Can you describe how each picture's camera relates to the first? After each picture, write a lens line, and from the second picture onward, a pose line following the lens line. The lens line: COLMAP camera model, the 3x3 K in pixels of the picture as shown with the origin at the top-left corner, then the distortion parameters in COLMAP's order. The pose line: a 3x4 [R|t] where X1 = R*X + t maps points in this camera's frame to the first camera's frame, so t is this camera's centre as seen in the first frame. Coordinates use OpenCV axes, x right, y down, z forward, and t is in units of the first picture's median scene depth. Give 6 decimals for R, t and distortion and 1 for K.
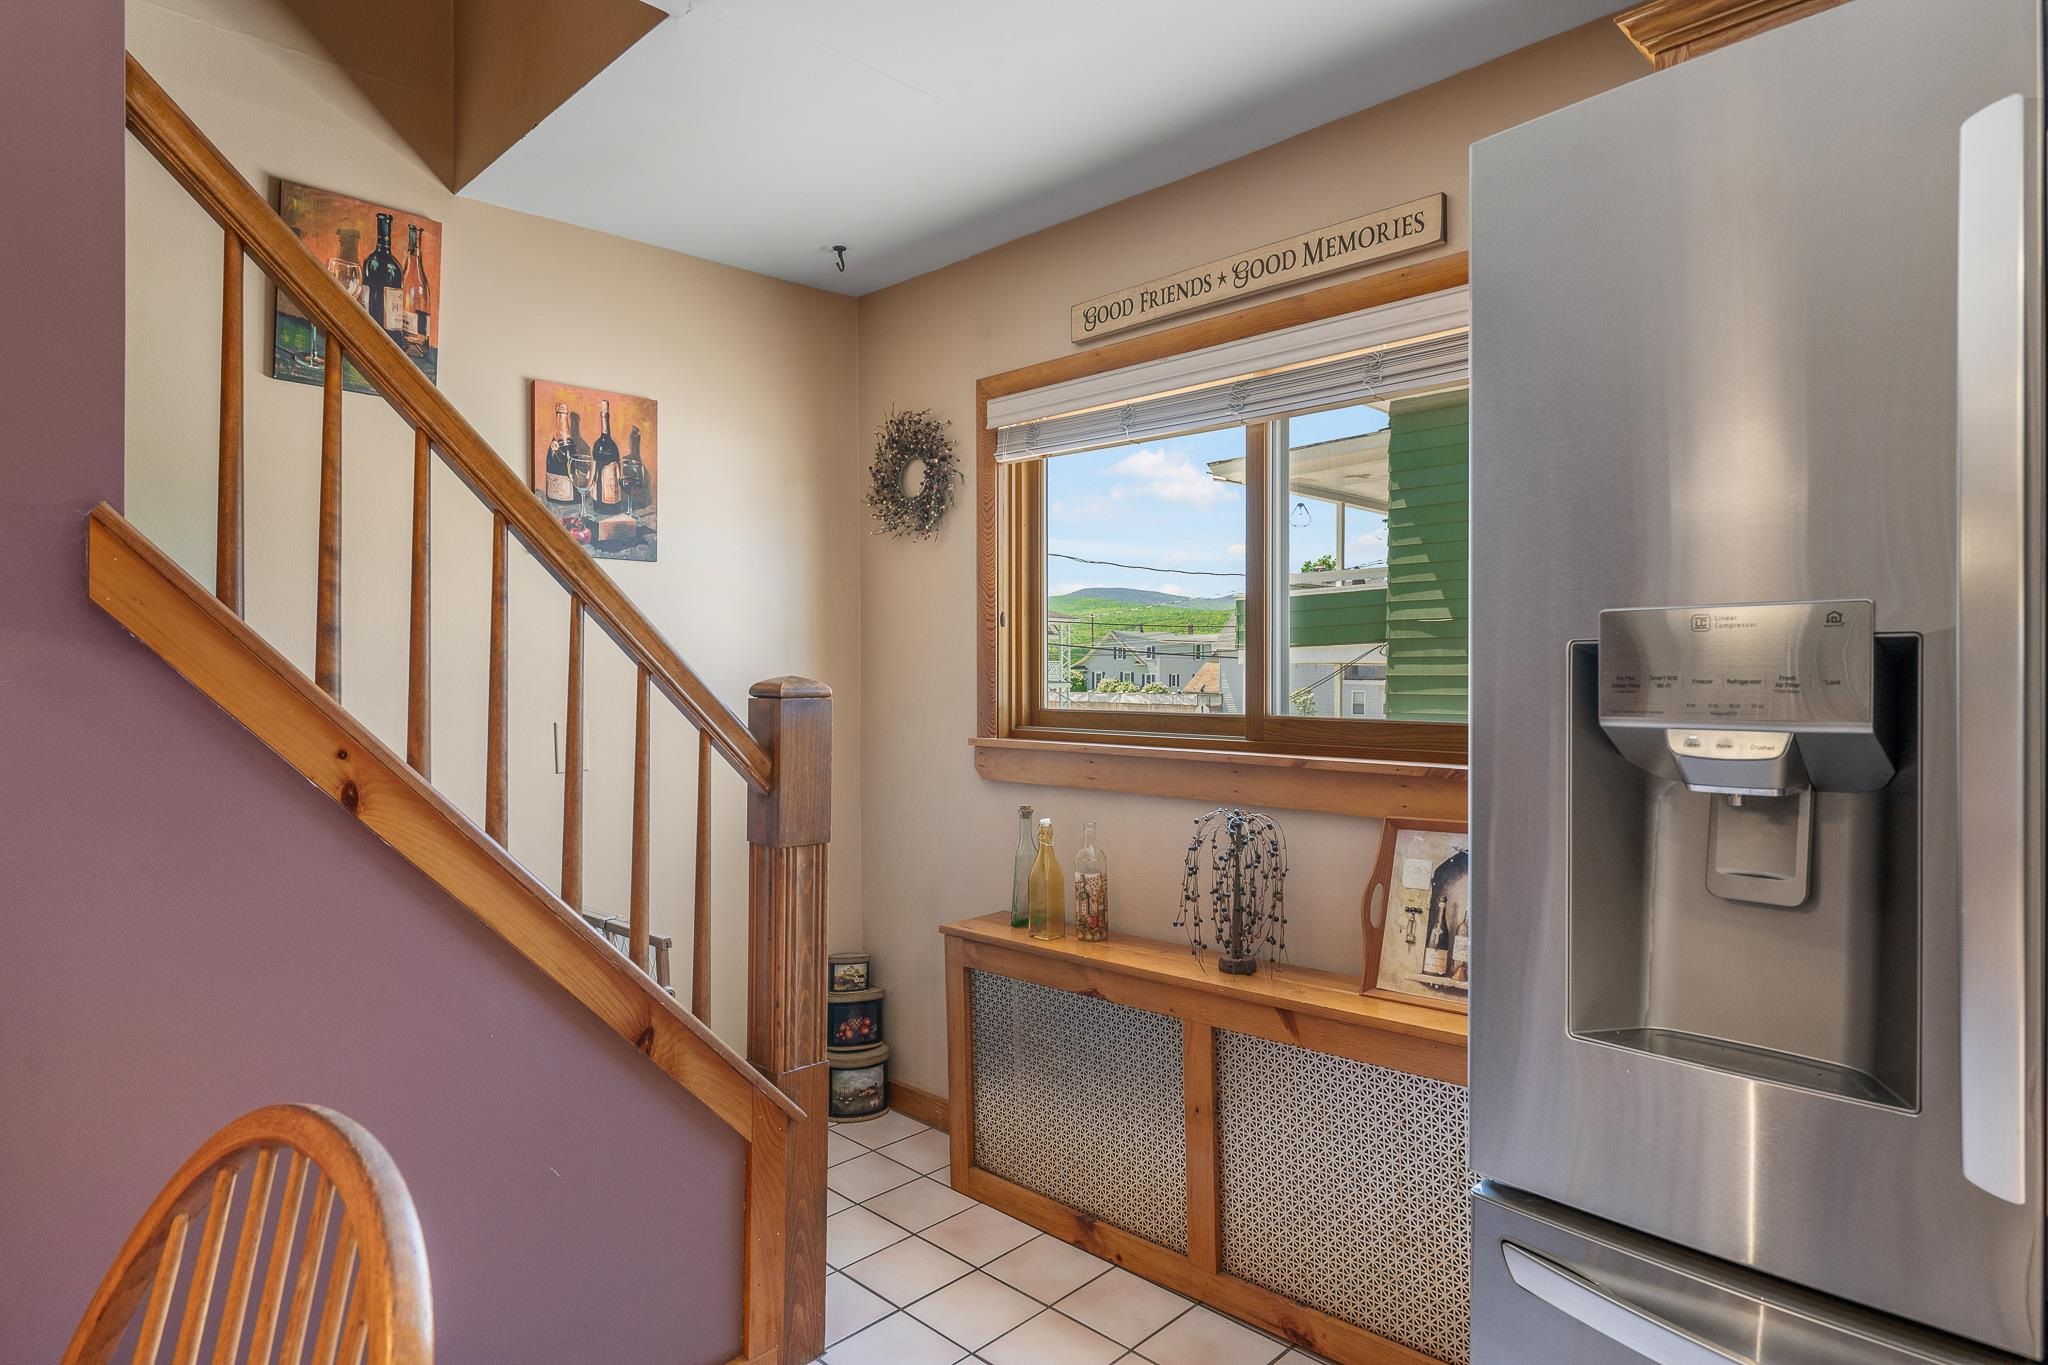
lens RADIAL K [[1134.8, 0, 1019.6], [0, 1134.8, 674.0], [0, 0, 1]] dist [-0.005295, -0.001228]
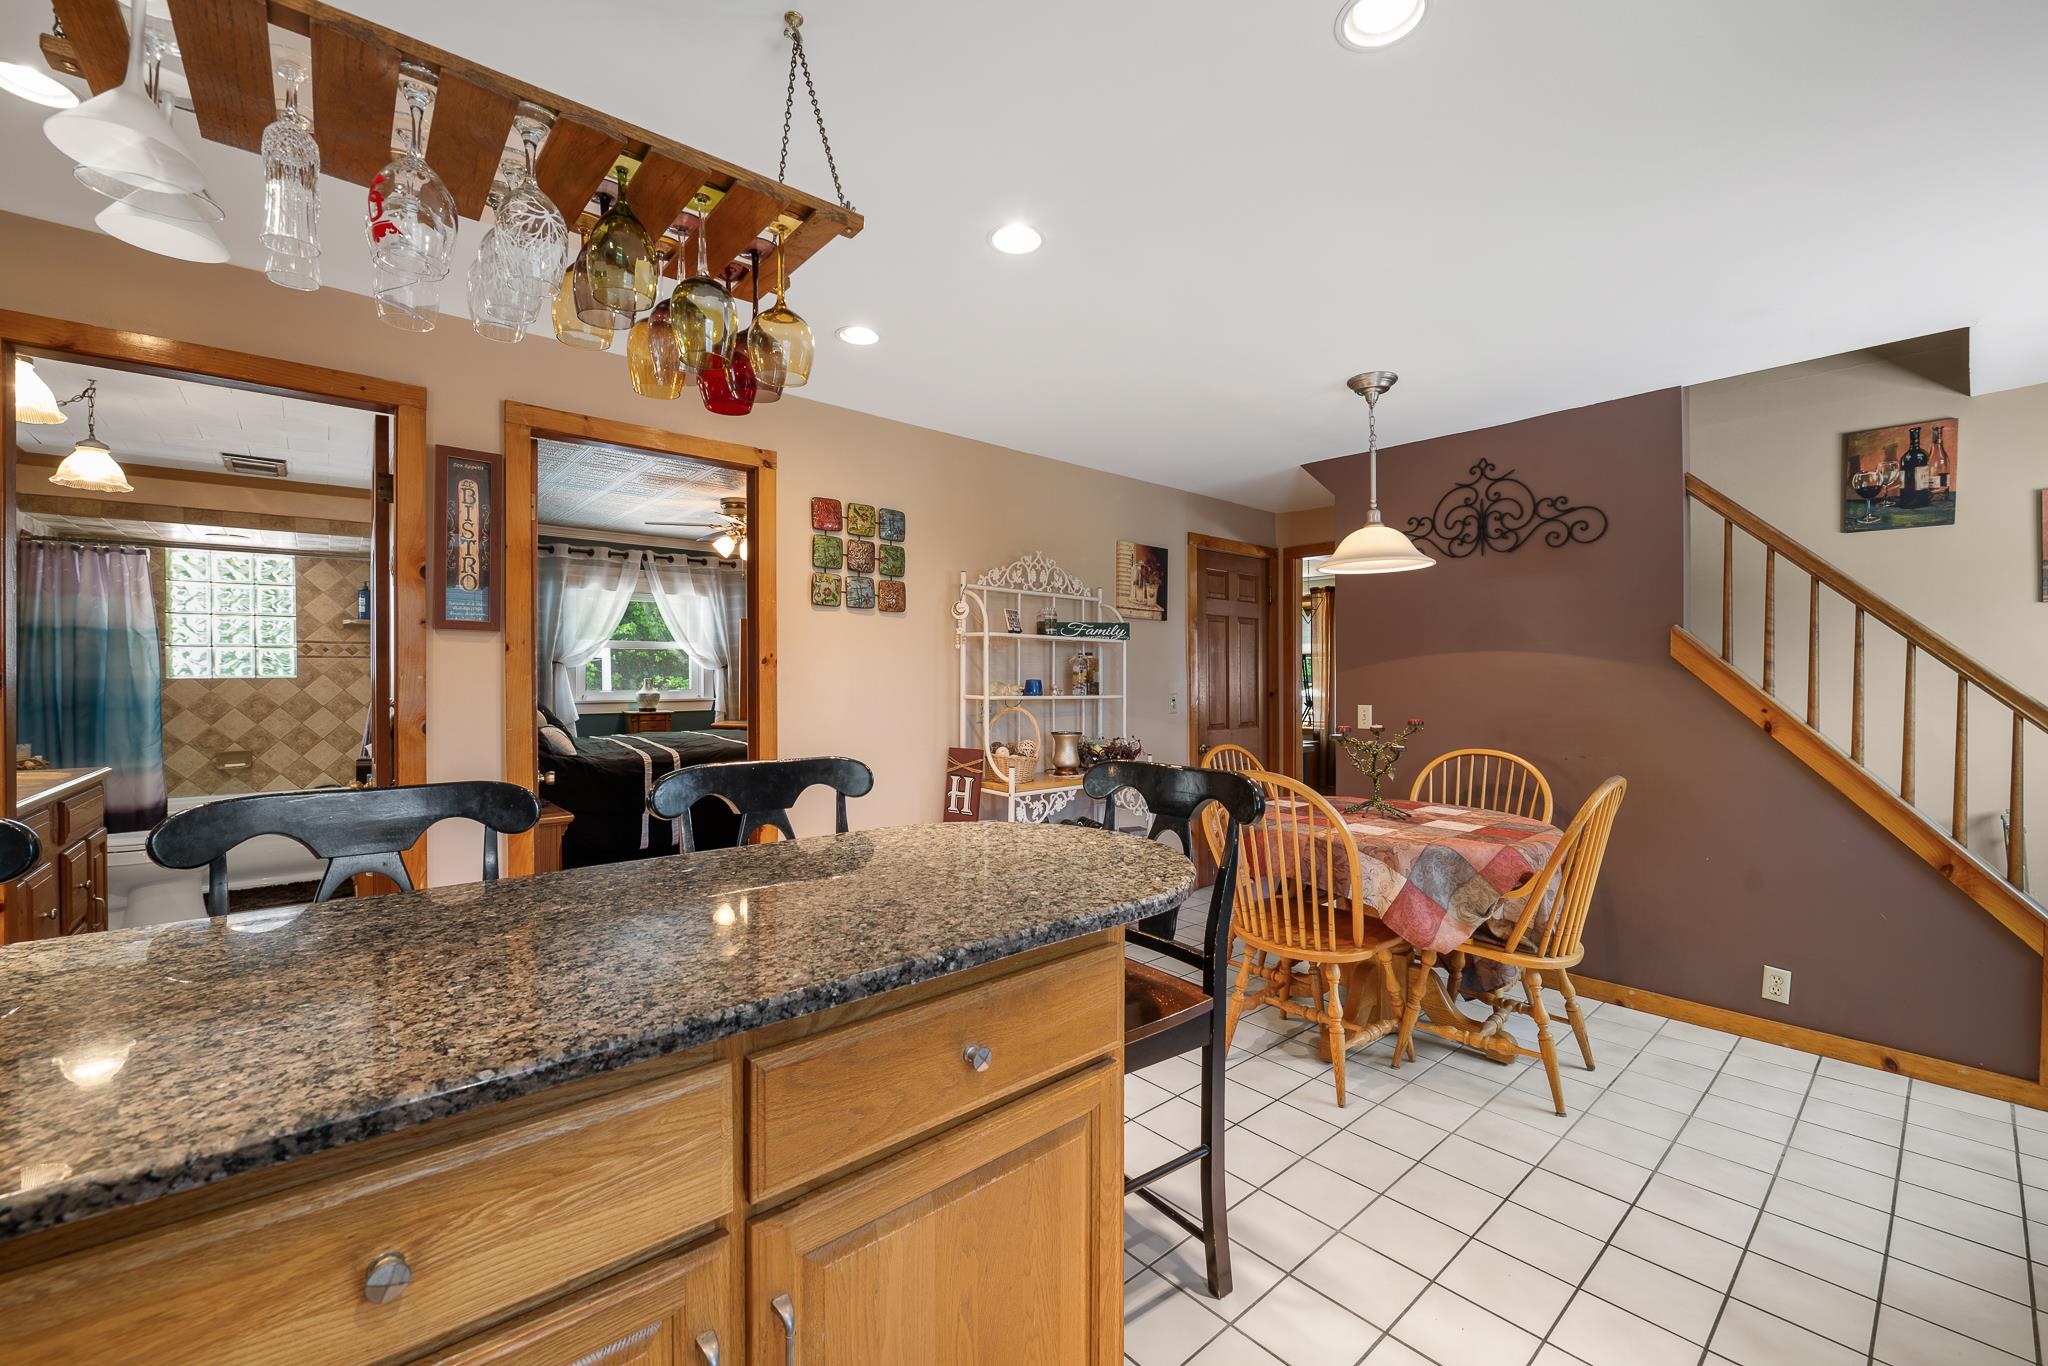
lens RADIAL K [[824.3, 0, 1020.4], [0, 824.3, 684.2], [0, 0, 1]] dist [-0.010718, 0.000244]
pose [[-0.093306, 0.006945, -0.995613, 0.897735], [0.003526, 0.999972, 0.006645, -0.004774], [0.995631, -0.002890, -0.093328, -0.325117]]
